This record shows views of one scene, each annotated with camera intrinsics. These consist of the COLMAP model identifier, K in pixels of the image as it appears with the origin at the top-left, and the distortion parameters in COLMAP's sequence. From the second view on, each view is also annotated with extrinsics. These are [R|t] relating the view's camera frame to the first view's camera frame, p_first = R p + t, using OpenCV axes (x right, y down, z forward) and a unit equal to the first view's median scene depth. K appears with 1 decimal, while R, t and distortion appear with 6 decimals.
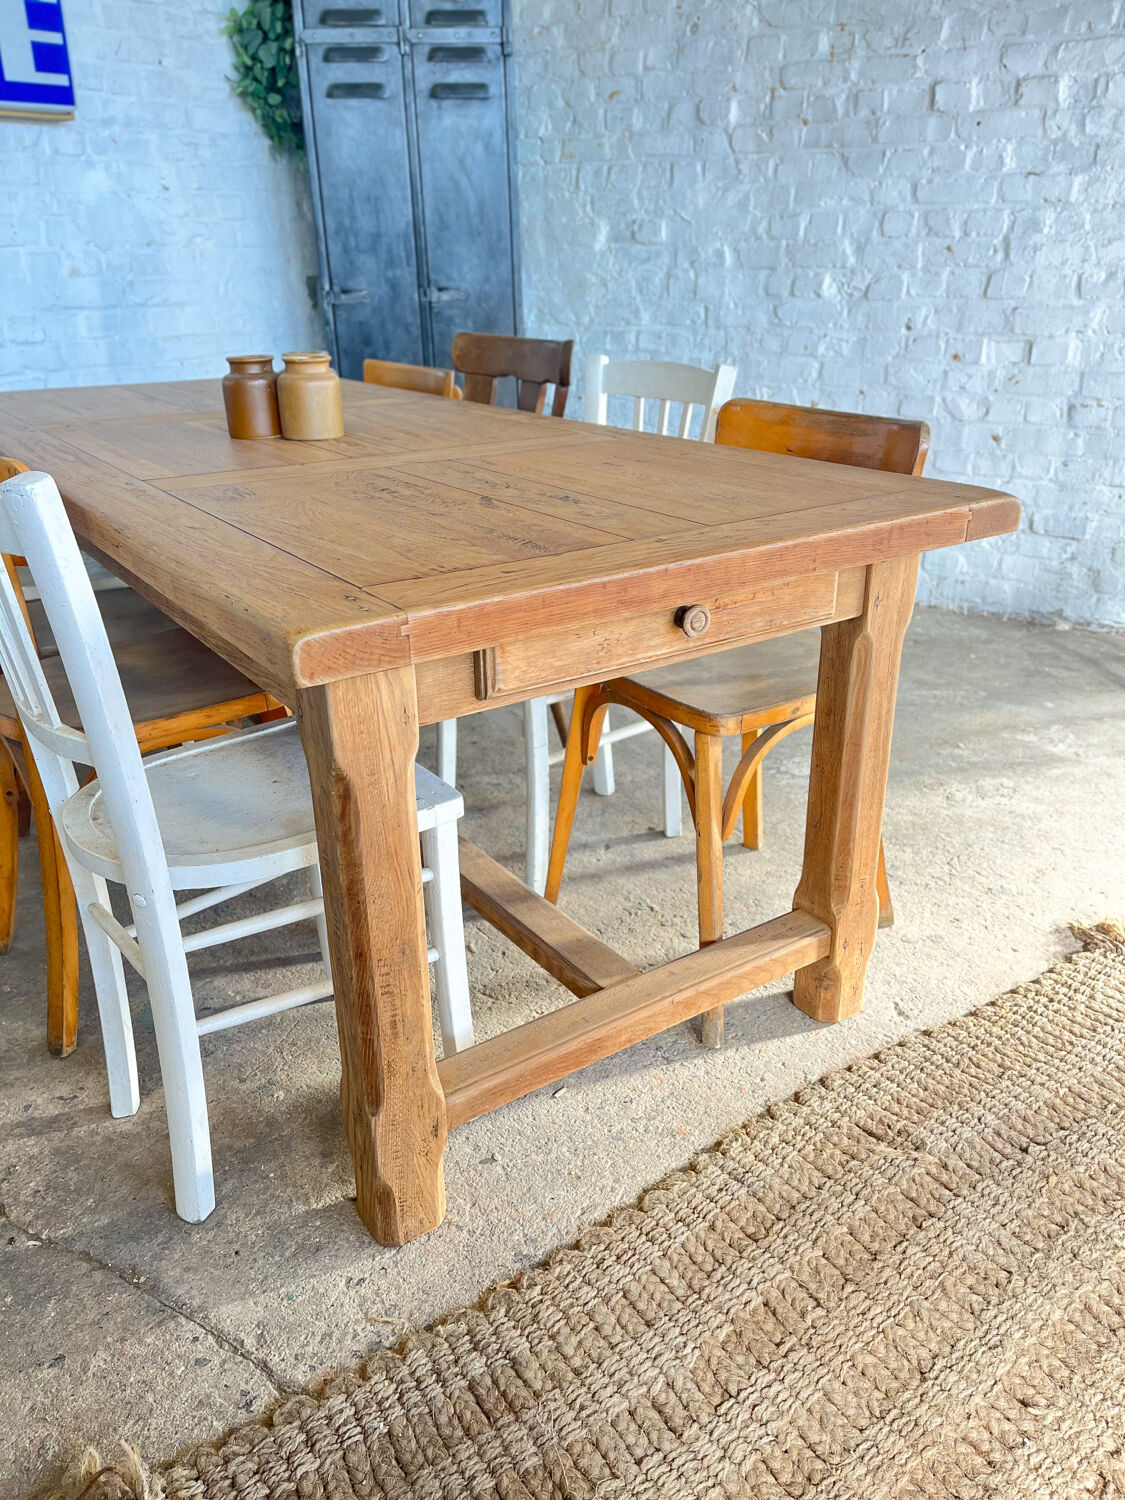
lens RADIAL K [[1128.0, 0, 560.2], [0, 1128.0, 758.5], [0, 0, 1]] dist [0.084962, -0.112577]
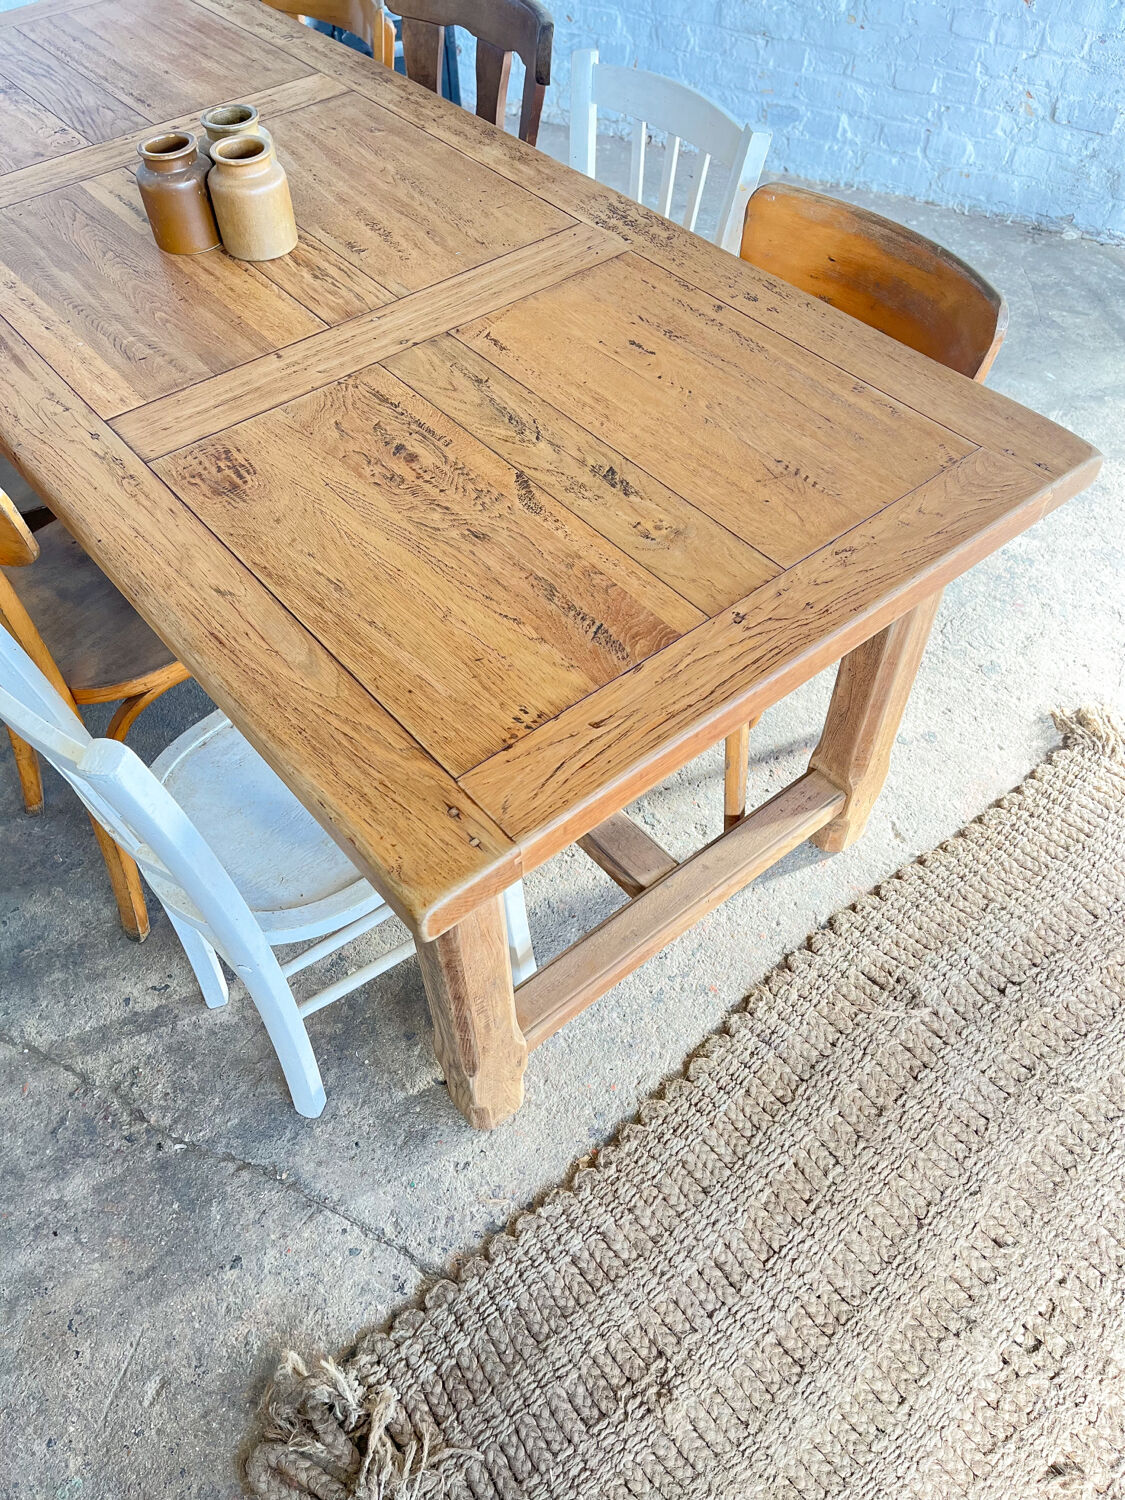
lens RADIAL K [[1127.8, 0, 560.6], [0, 1127.8, 759.7], [0, 0, 1]] dist [0.072474, -0.084911]
pose [[0.995785, -0.072645, 0.055998, -0.092990], [0.038573, 0.885569, 0.462903, -0.407867], [-0.083217, -0.458792, 0.884638, 0.096458]]
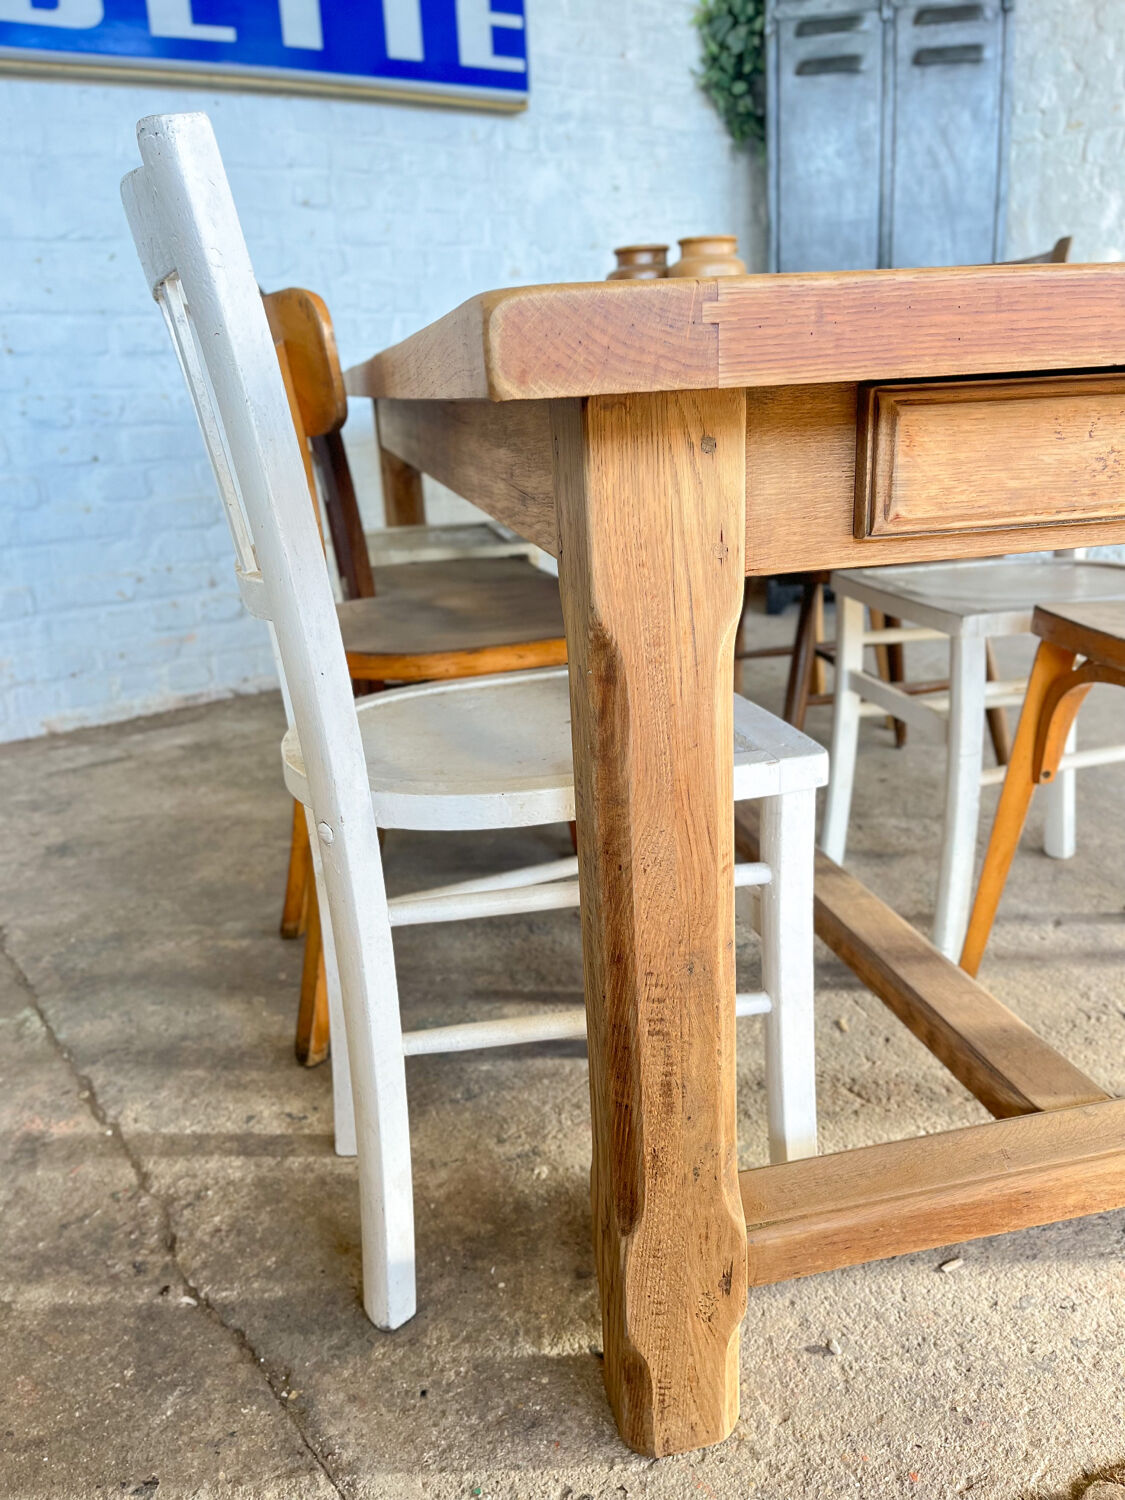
lens RADIAL K [[1128.0, 0, 580.4], [0, 1128.0, 764.9], [0, 0, 1]] dist [0.084962, -0.112577]
pose [[0.933271, 0.088144, -0.348190, 0.004735], [-0.115244, 0.991651, -0.057858, 0.081610], [0.340183, 0.094124, 0.935637, 0.317889]]
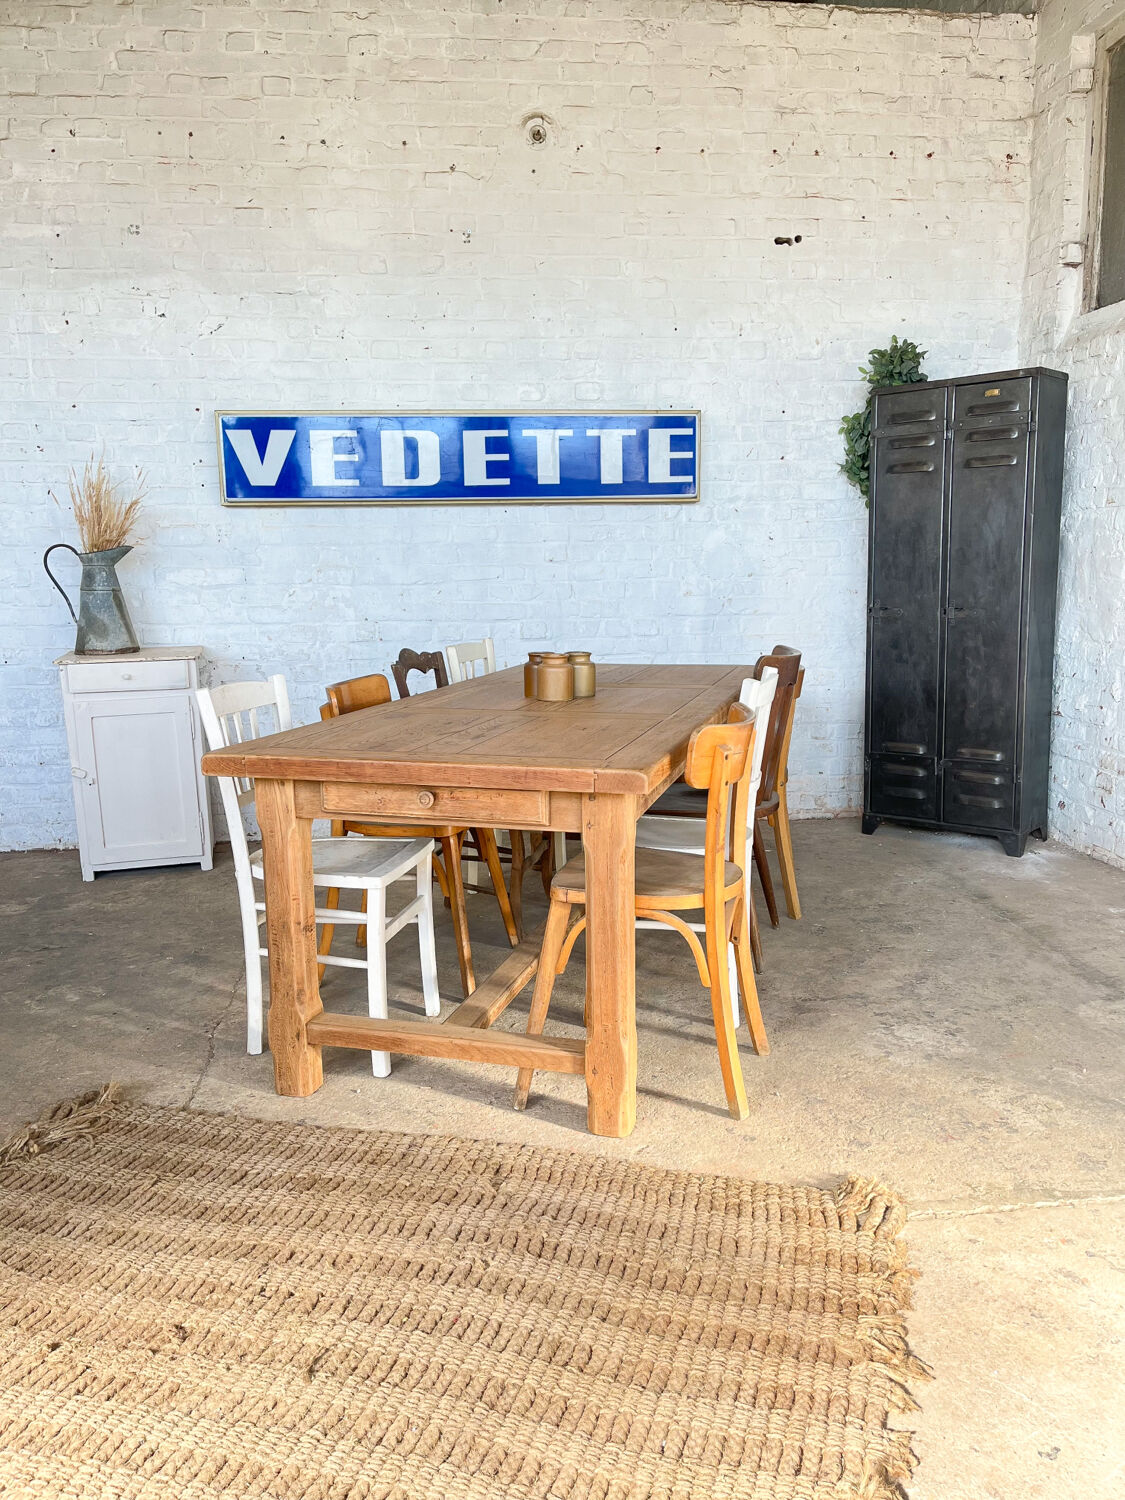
lens RADIAL K [[1127.8, 0, 566.4], [0, 1127.8, 754.7], [0, 0, 1]] dist [0.072474, -0.084911]
pose [[0.643291, 0.136031, -0.753440, 1.319565], [-0.306695, 0.947468, -0.090795, -0.074302], [0.701509, 0.289484, 0.651218, -0.057241]]
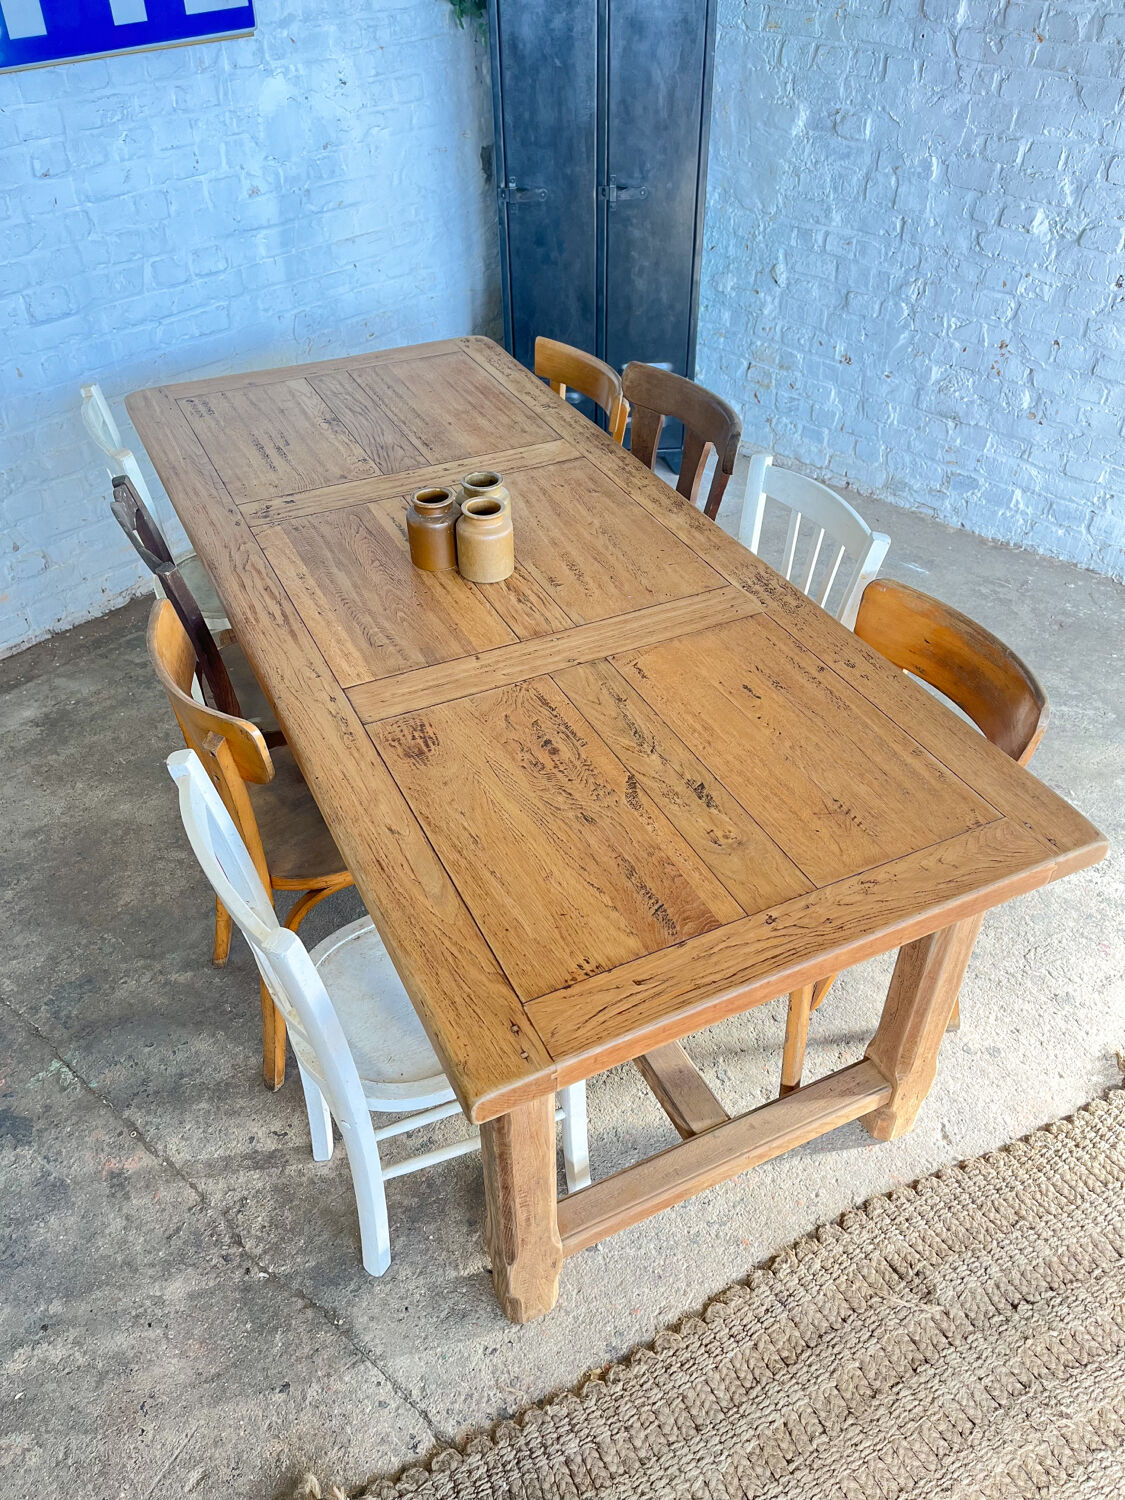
lens RADIAL K [[1128.0, 0, 568.5], [0, 1128.0, 759.5], [0, 0, 1]] dist [0.084962, -0.112577]
pose [[0.990262, 0.099550, -0.097323, -0.018188], [-0.068889, 0.957866, 0.278831, -0.520545], [0.120980, -0.269411, 0.955396, -0.099199]]
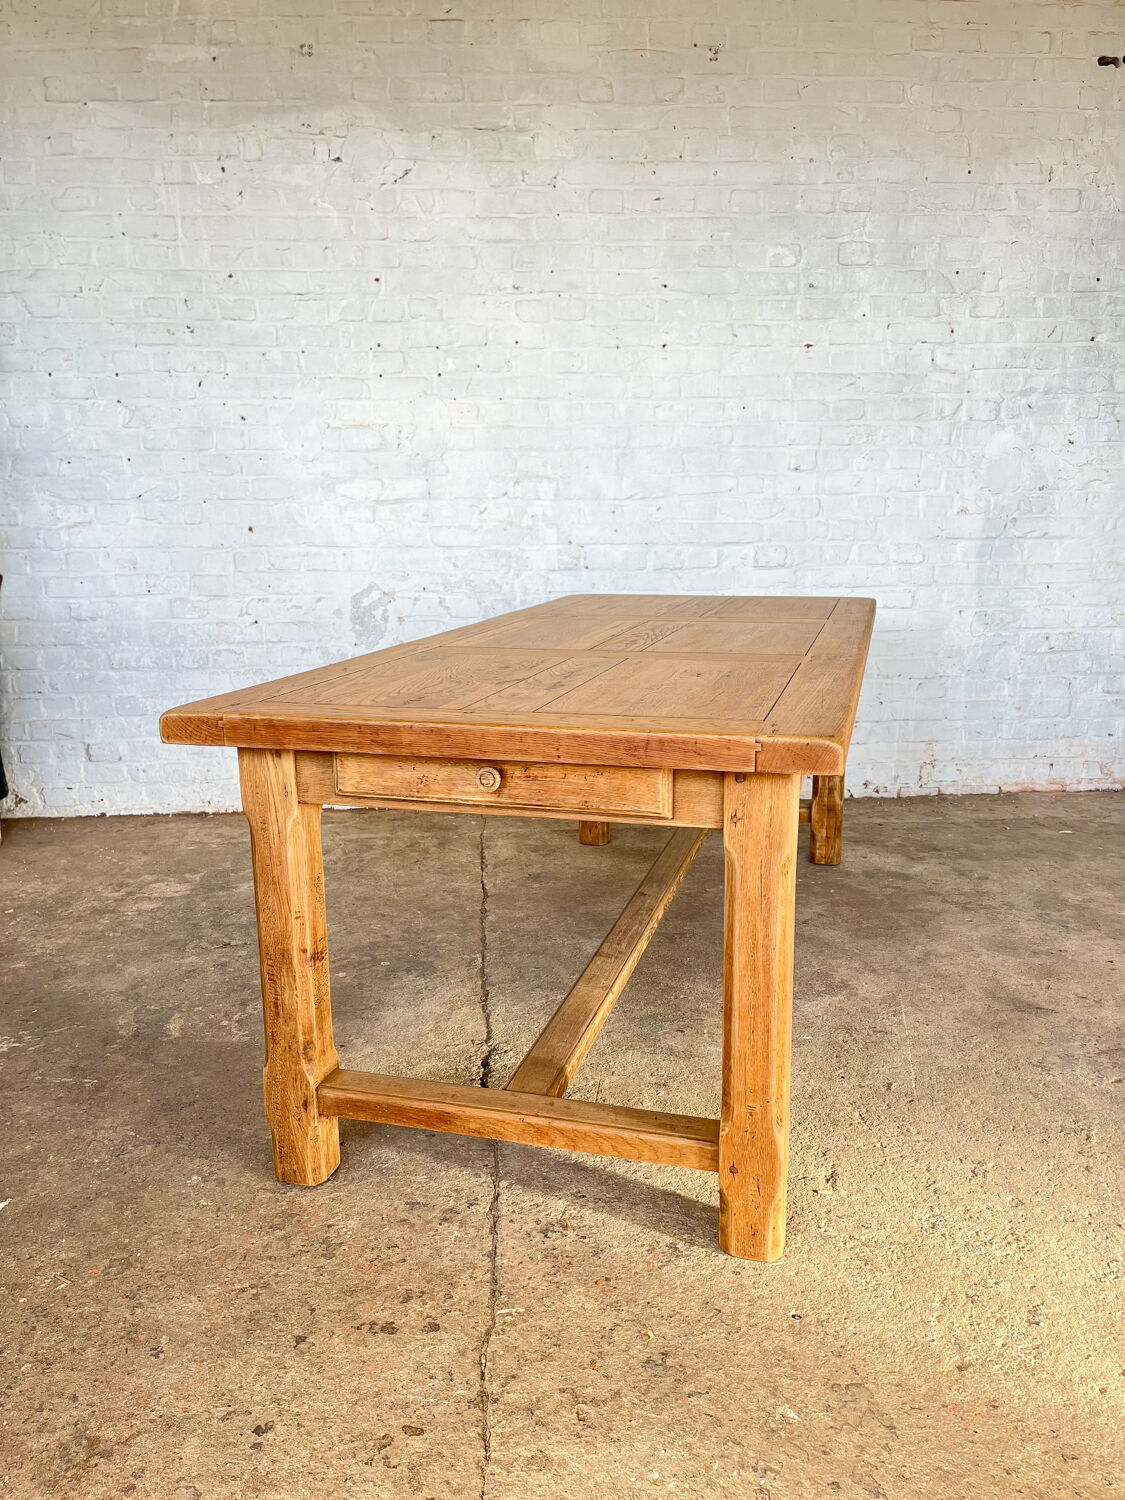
lens RADIAL K [[1129.3, 0, 562.3], [0, 1129.3, 762.4], [0, 0, 1]] dist [0.069180, -0.078316]
pose [[0.602185, 0.186657, -0.776229, 0.662532], [-0.322707, 0.946224, -0.022816, -0.004656], [0.730228, 0.264234, 0.630038, -0.026525]]
